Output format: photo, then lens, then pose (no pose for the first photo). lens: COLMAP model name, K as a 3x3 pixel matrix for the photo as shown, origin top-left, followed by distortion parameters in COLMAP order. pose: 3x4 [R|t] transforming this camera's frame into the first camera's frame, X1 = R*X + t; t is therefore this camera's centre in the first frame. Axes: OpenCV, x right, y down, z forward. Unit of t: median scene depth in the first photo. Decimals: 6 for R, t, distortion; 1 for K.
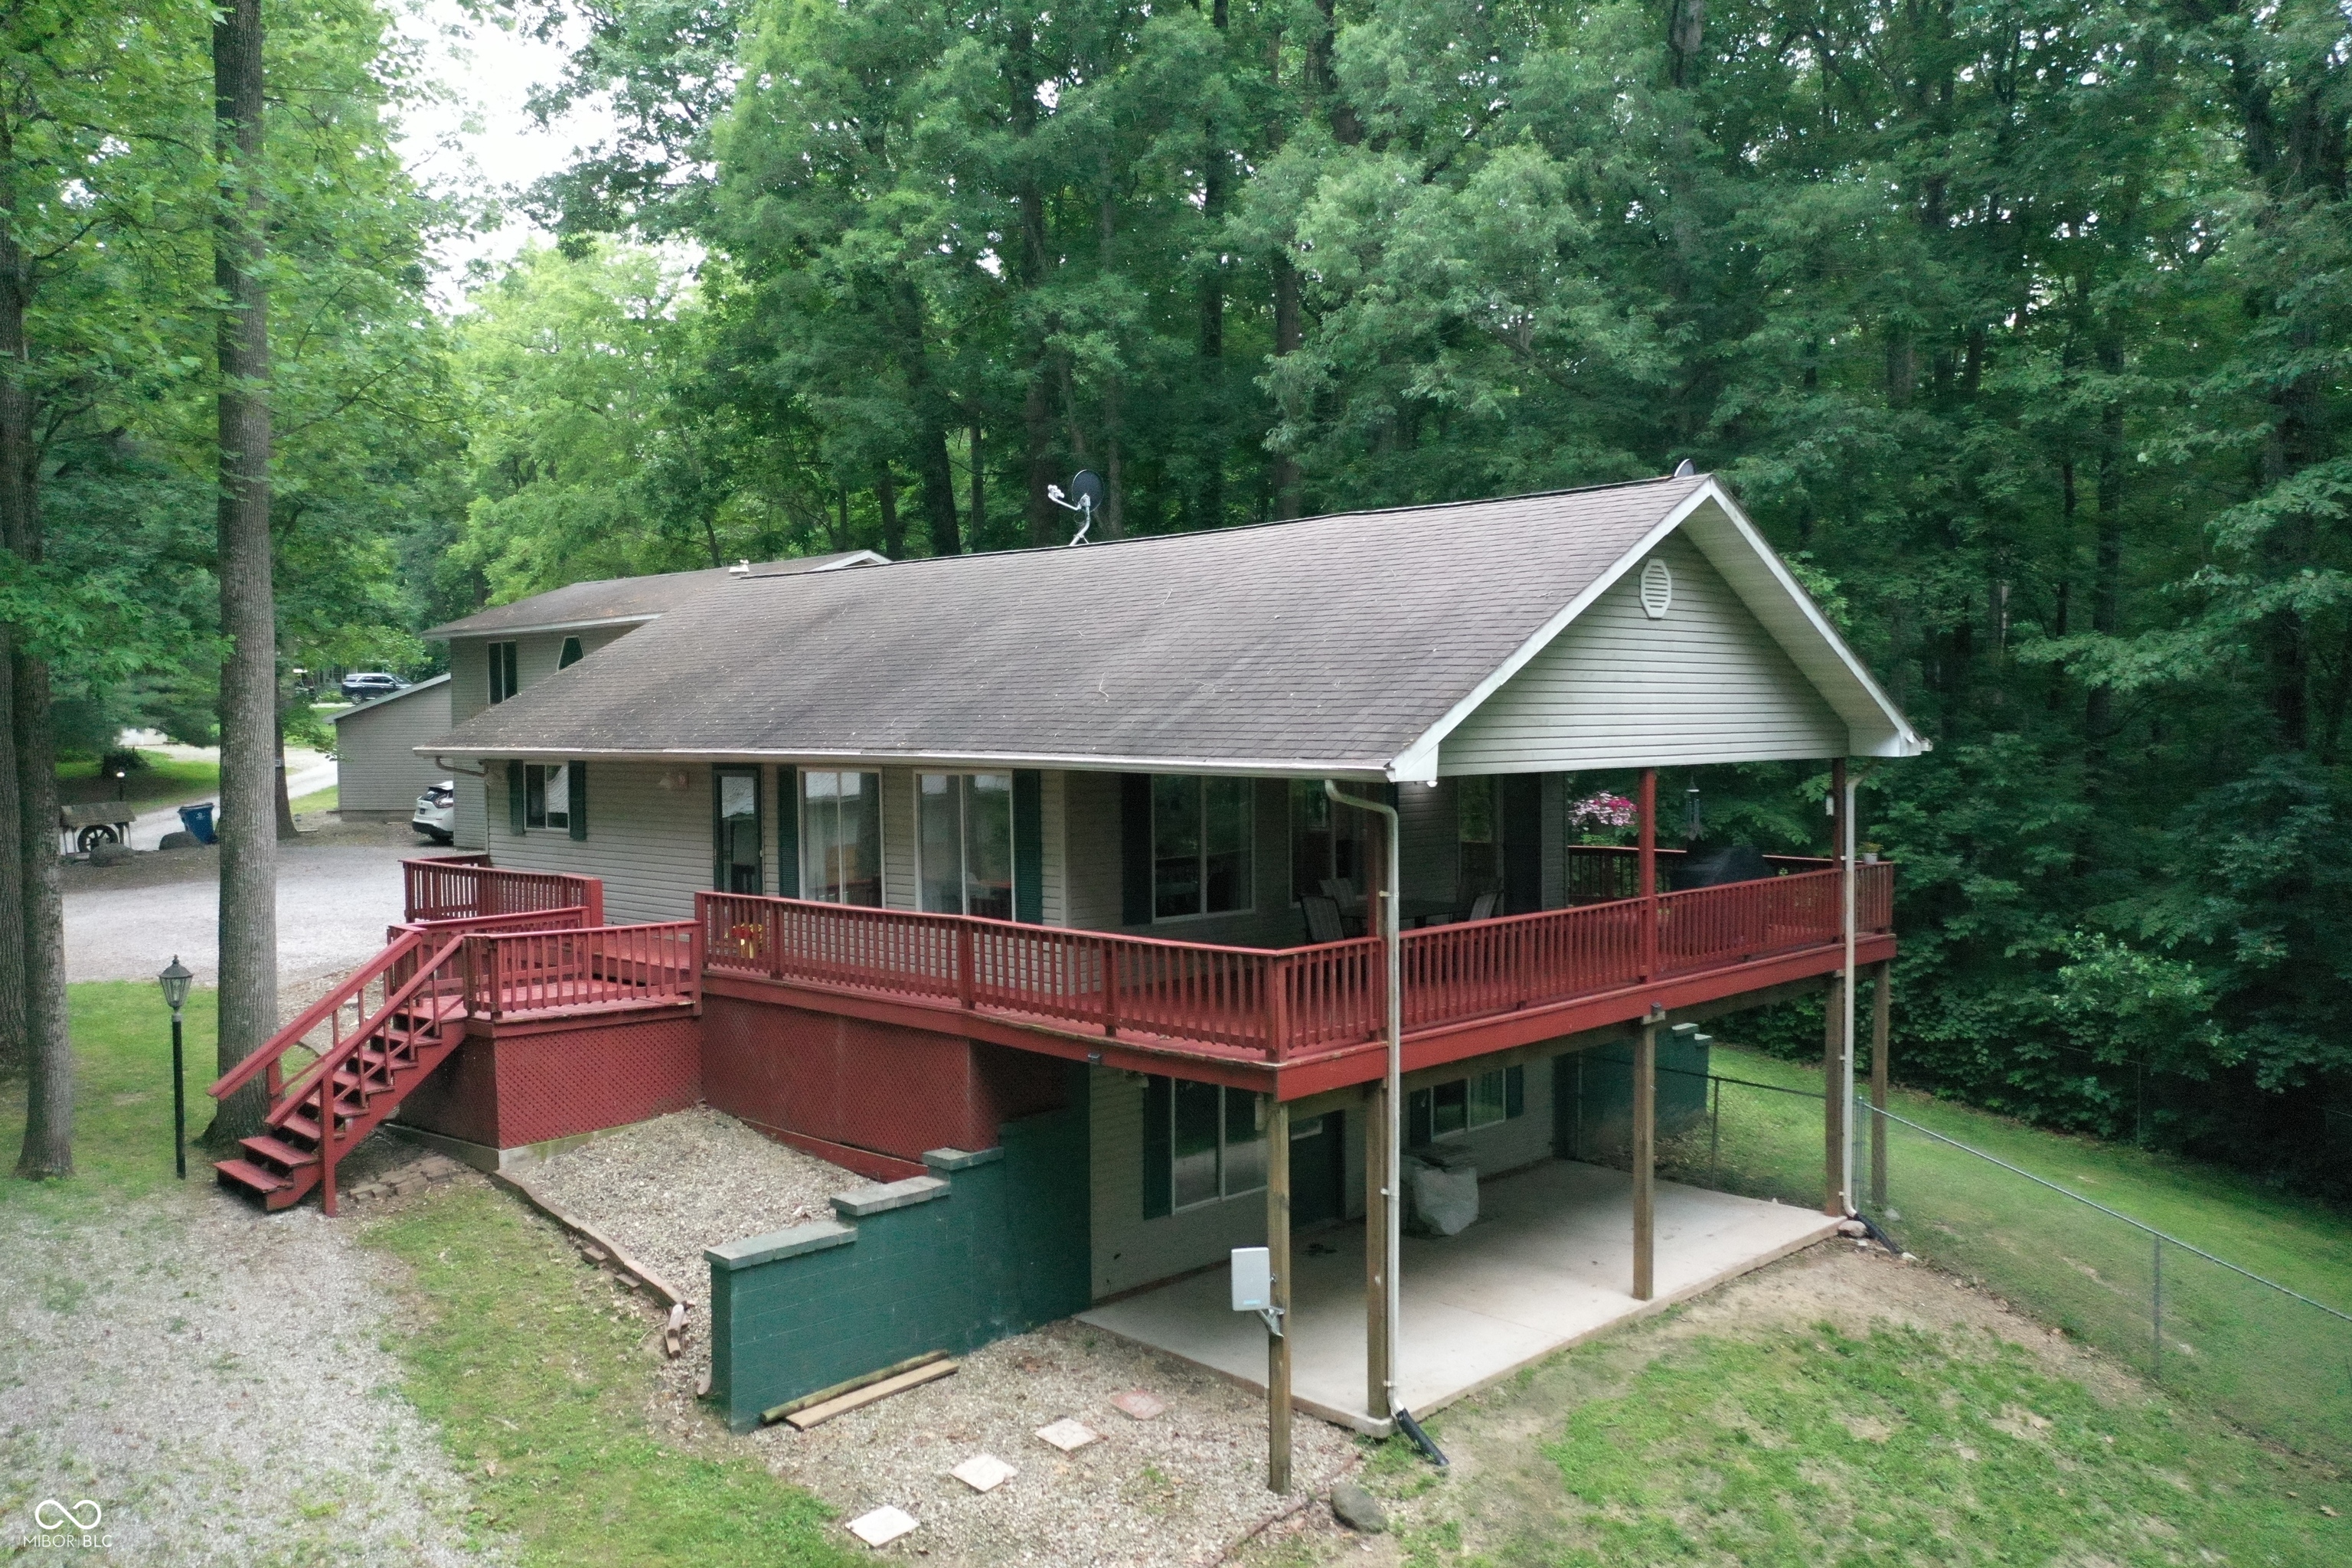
lens RADIAL K [[1861.0, 0, 1176.0], [0, 1861.0, 784.0], [0, 0, 1]] dist [0.007757, -0.000299]
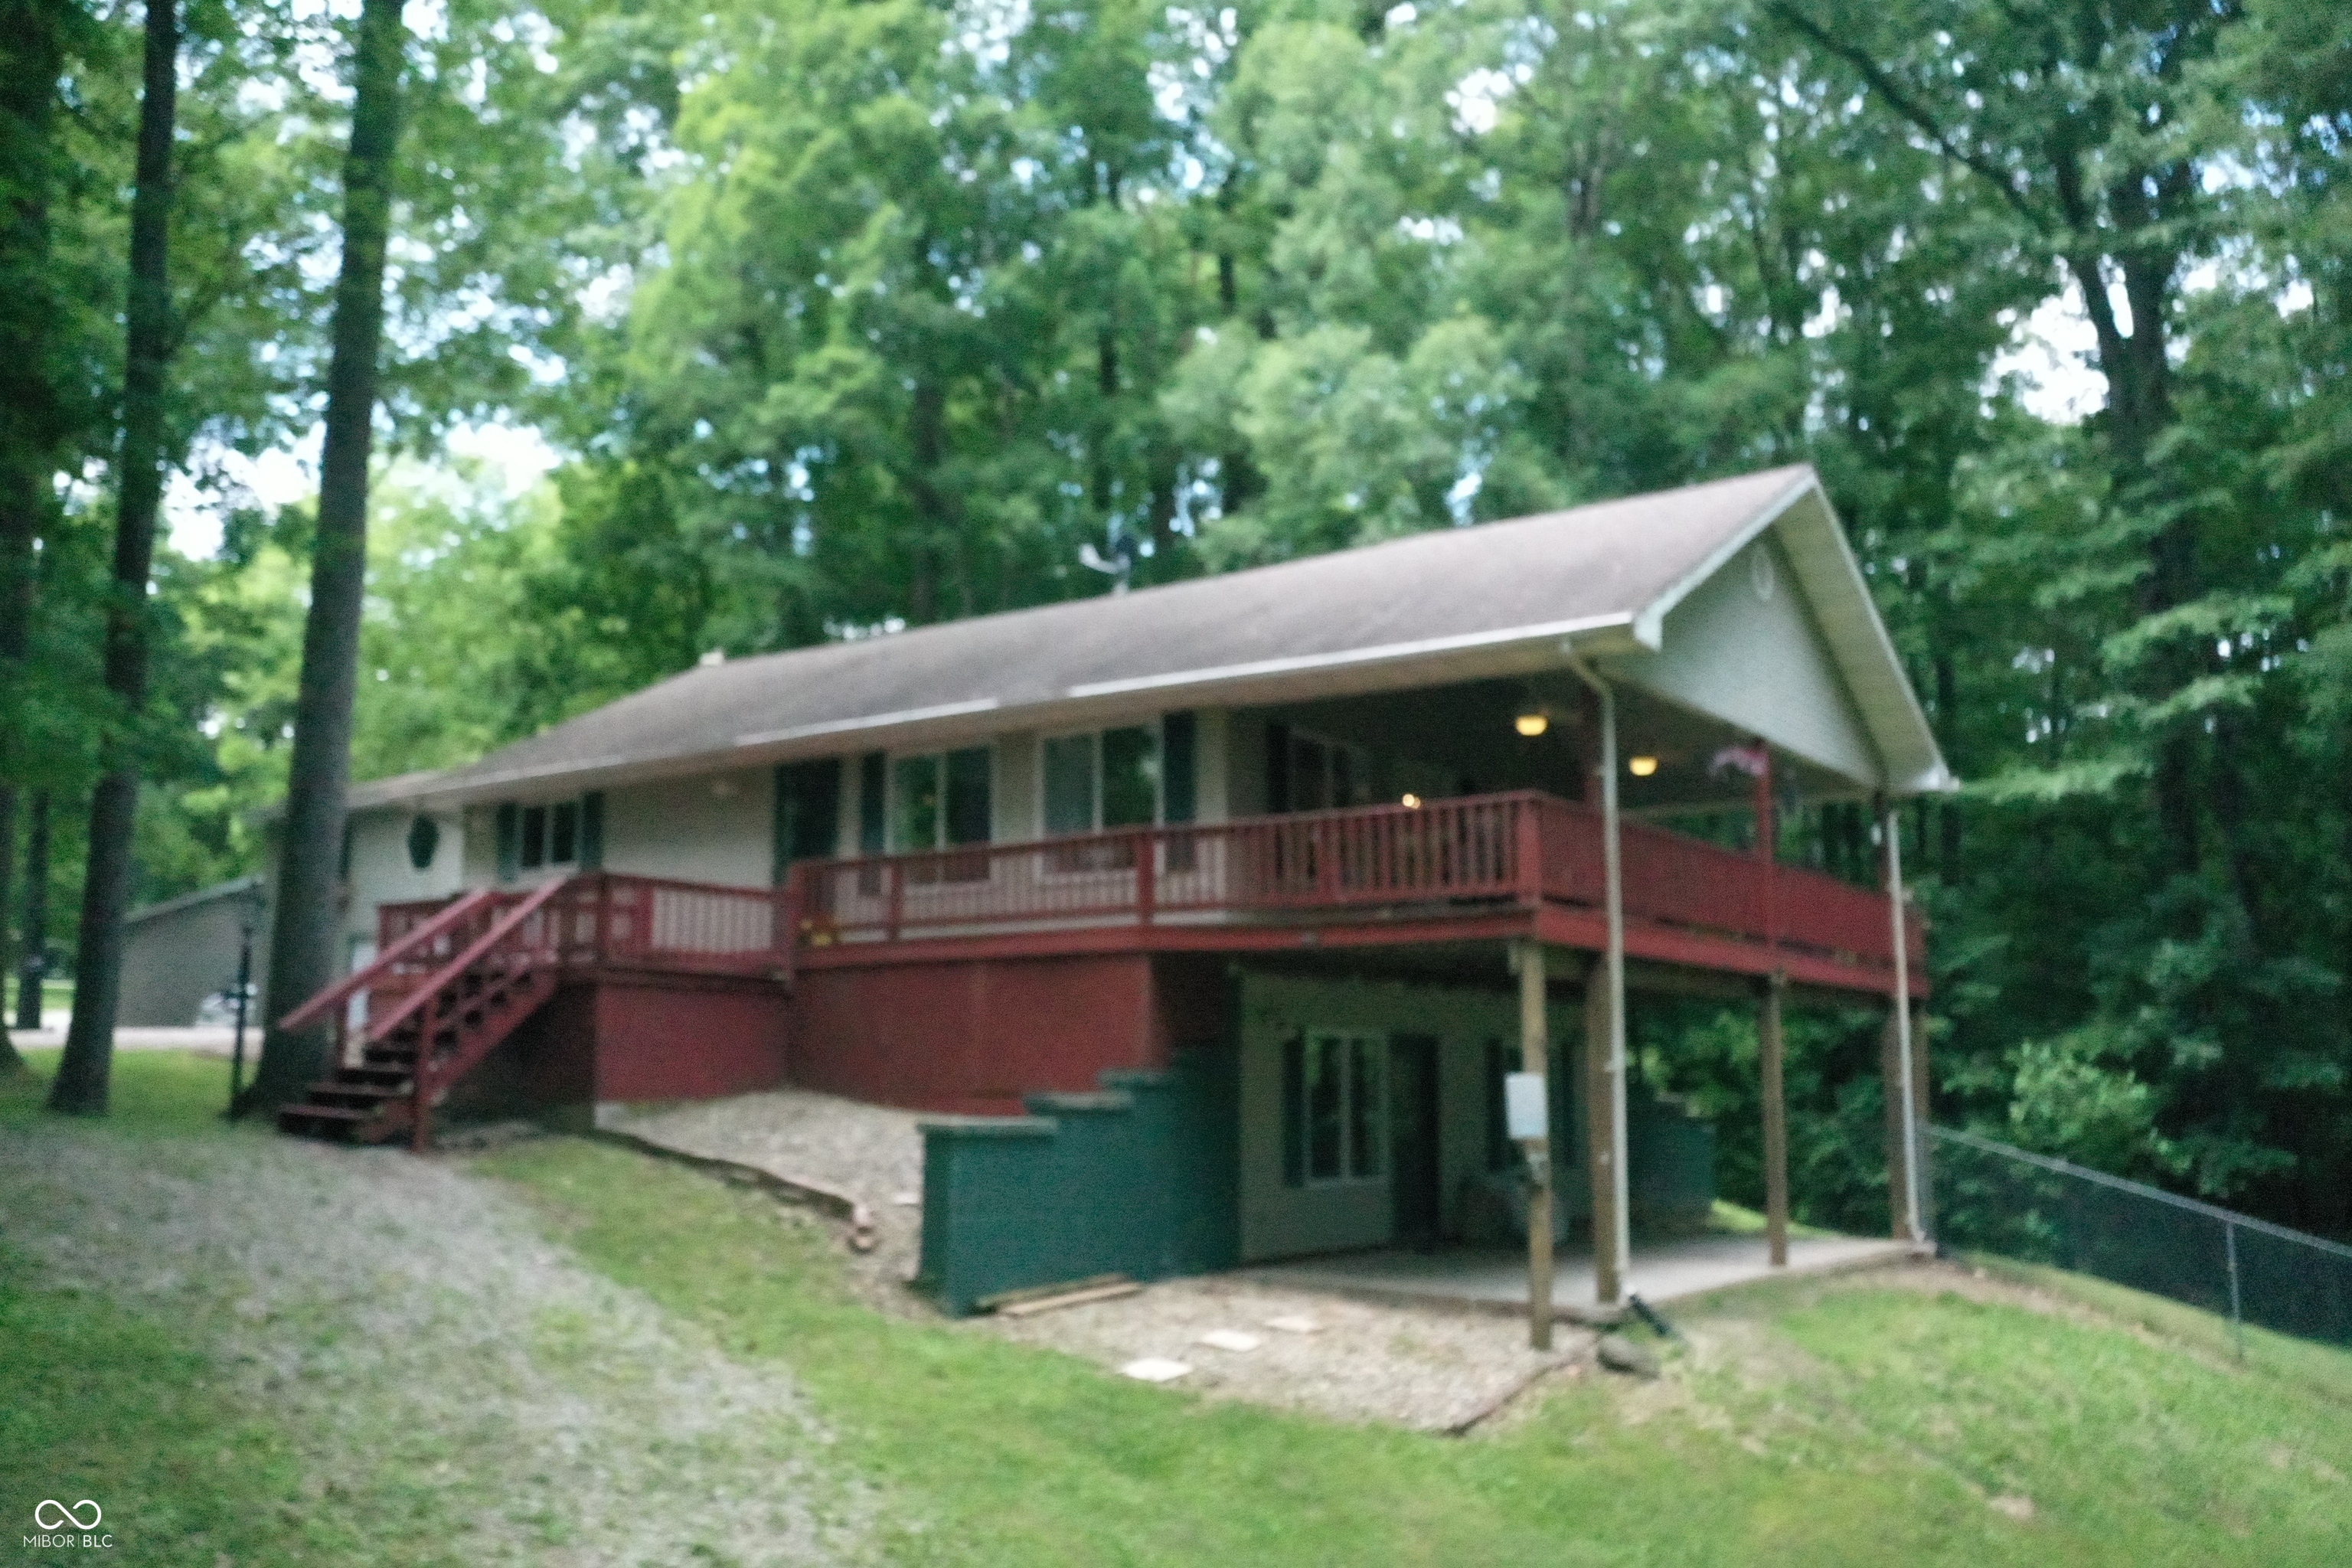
lens RADIAL K [[1933.8, 0, 1176.0], [0, 1933.8, 784.0], [0, 0, 1]] dist [-0.003492, 0.005063]
pose [[0.988627, 0.033728, 0.146555, -0.233000], [-0.005029, 0.981396, -0.191930, 0.230321], [-0.150302, 0.189010, 0.970404, 0.002608]]
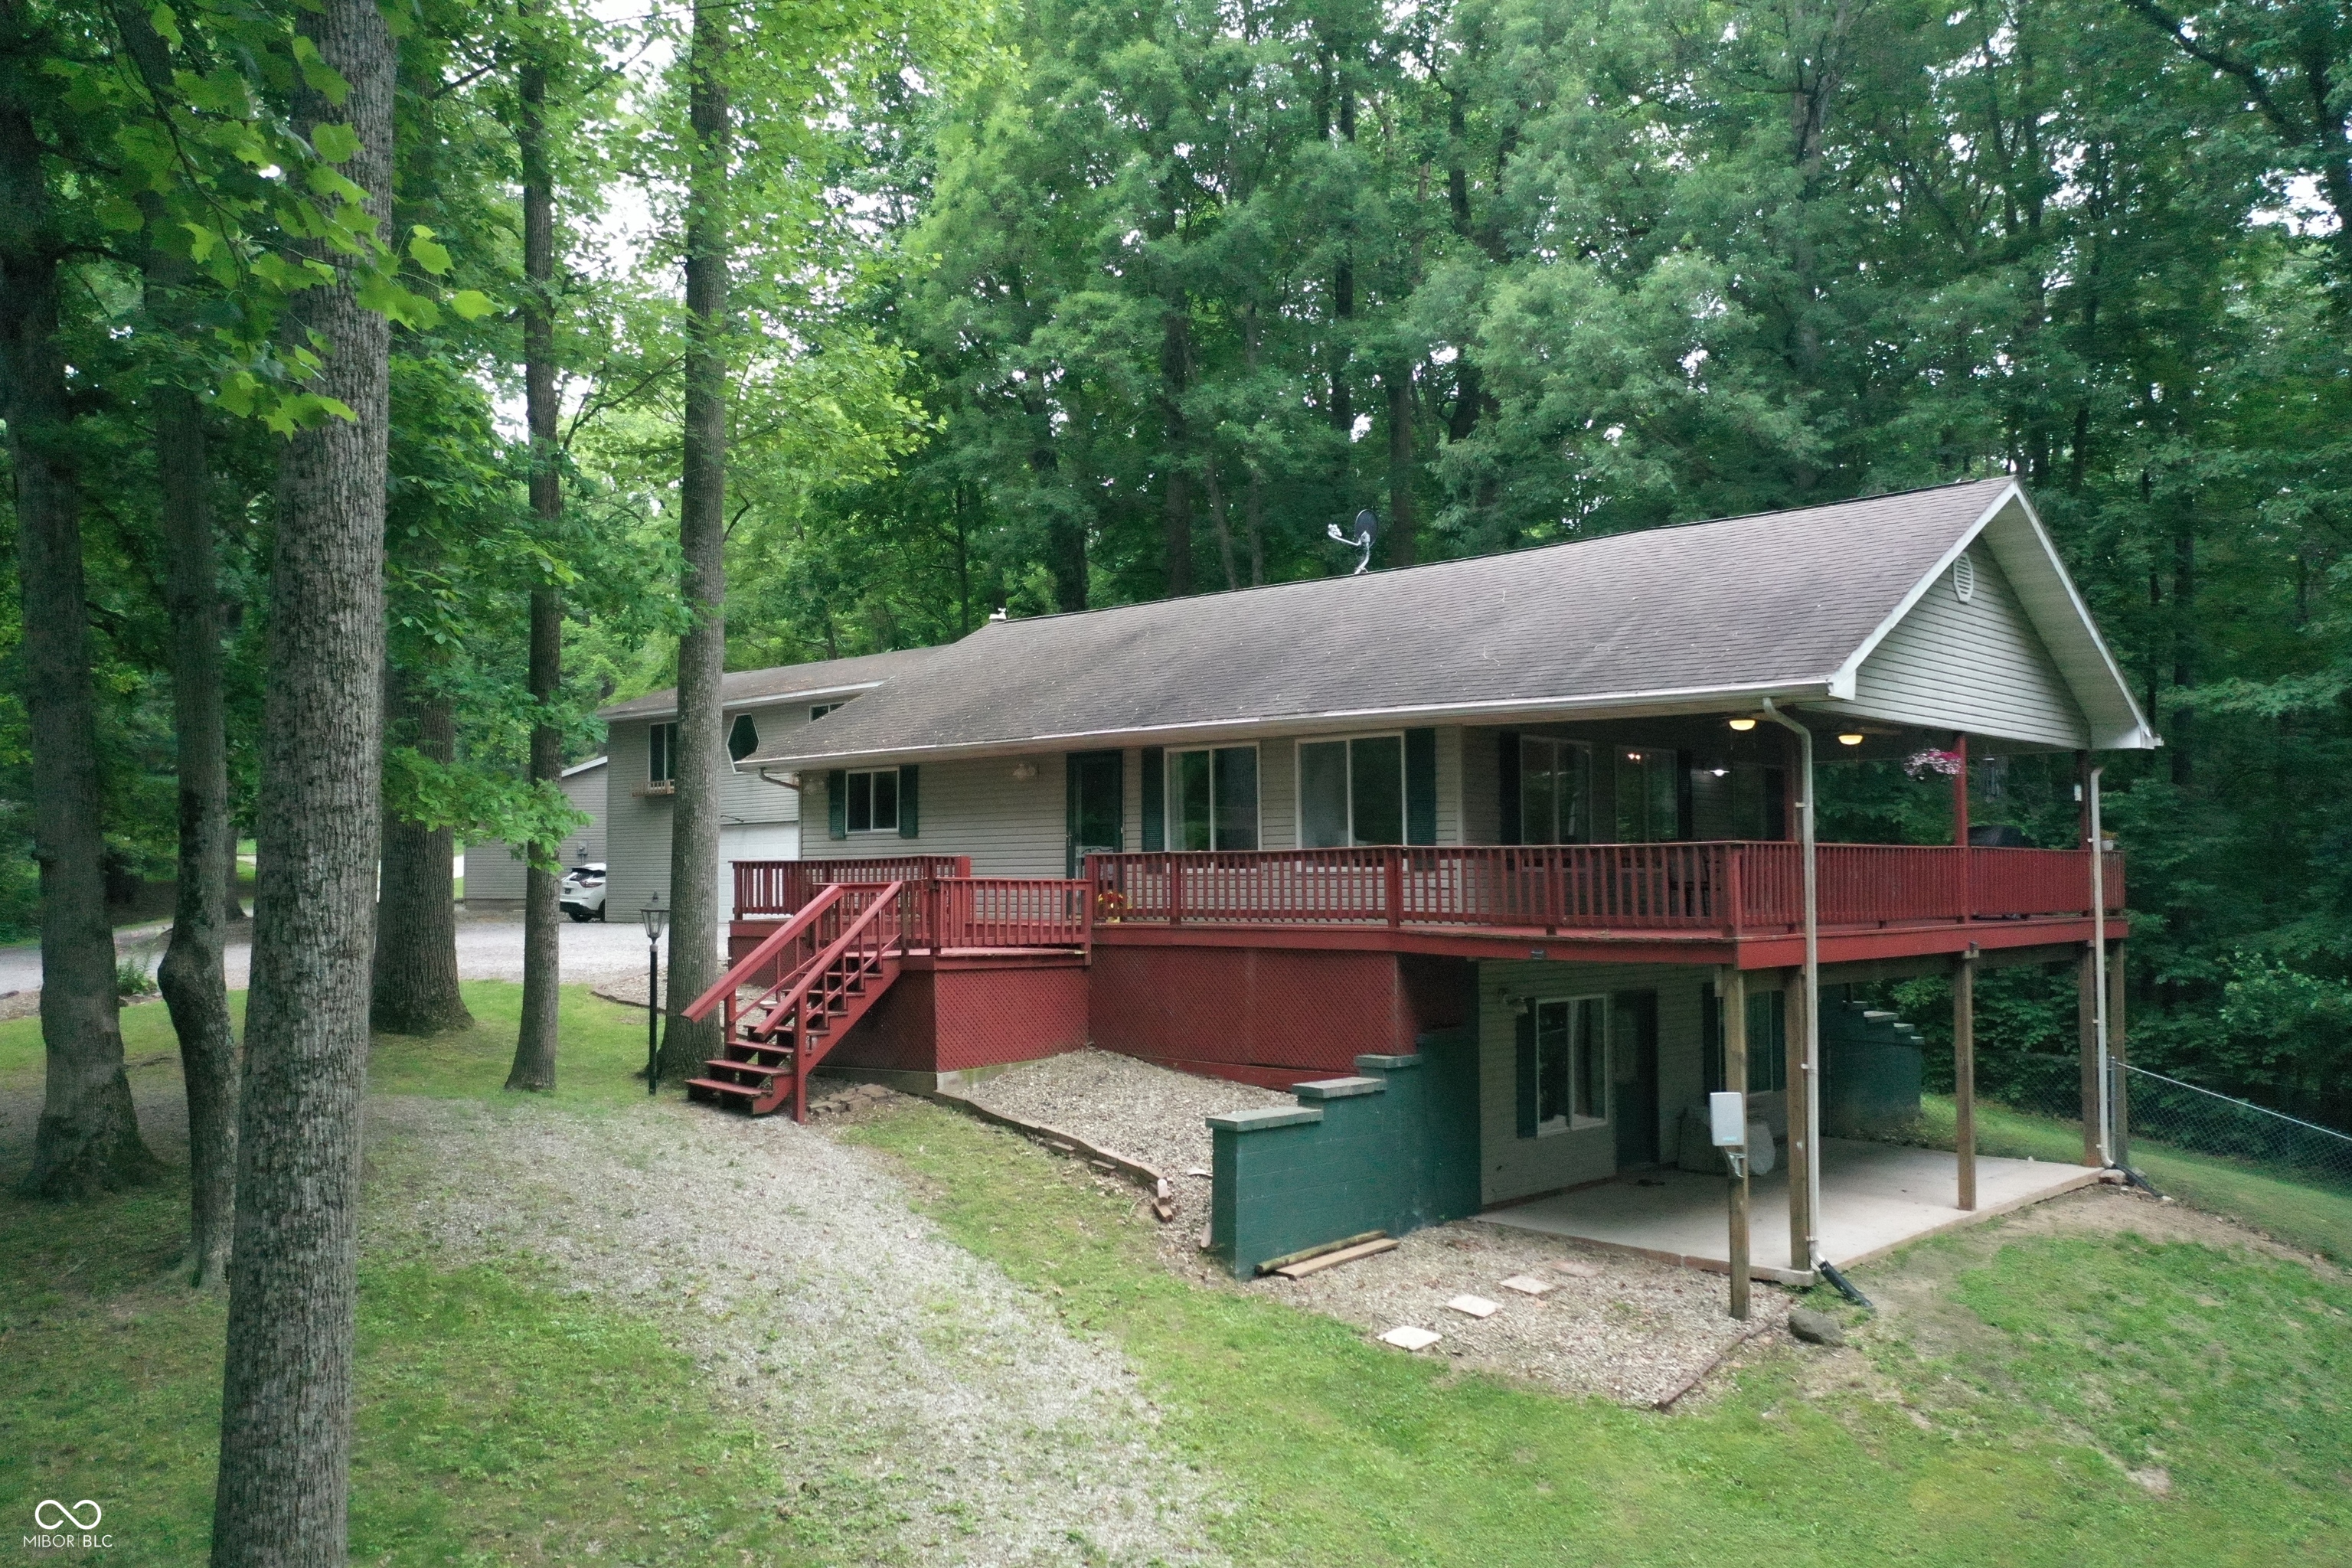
lens RADIAL K [[1861.0, 0, 1176.0], [0, 1861.0, 784.0], [0, 0, 1]] dist [0.007757, -0.000299]
pose [[0.999740, 0.005193, 0.022192, -0.254910], [-0.003246, 0.996214, -0.086876, 0.125324], [-0.022559, 0.086781, 0.995972, -0.121891]]
